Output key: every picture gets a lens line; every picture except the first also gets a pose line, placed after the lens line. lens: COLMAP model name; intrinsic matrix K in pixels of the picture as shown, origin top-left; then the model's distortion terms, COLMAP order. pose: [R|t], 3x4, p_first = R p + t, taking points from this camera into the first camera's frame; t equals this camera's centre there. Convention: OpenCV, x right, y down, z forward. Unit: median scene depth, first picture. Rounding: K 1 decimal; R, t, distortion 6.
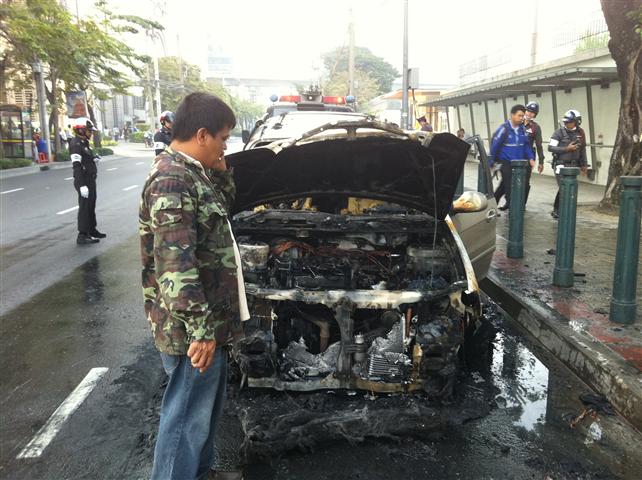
lens RADIAL K [[553.7, 0, 321.0], [0, 553.7, 240.0], [0, 0, 1]] dist [-0.000052, -0.005840]
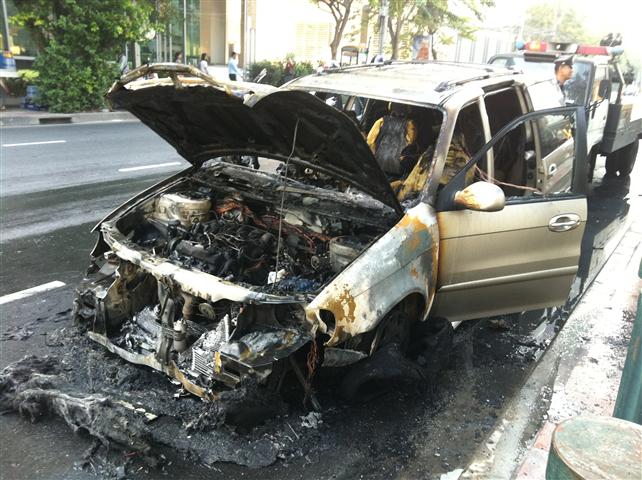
lens RADIAL K [[553.7, 0, 321.0], [0, 553.7, 240.0], [0, 0, 1]] dist [-0.000052, -0.005840]
pose [[0.832502, 0.215543, -0.510374, 0.656143], [-0.169743, 0.976146, 0.135372, -0.102527], [0.527378, -0.026065, 0.849231, 0.385008]]
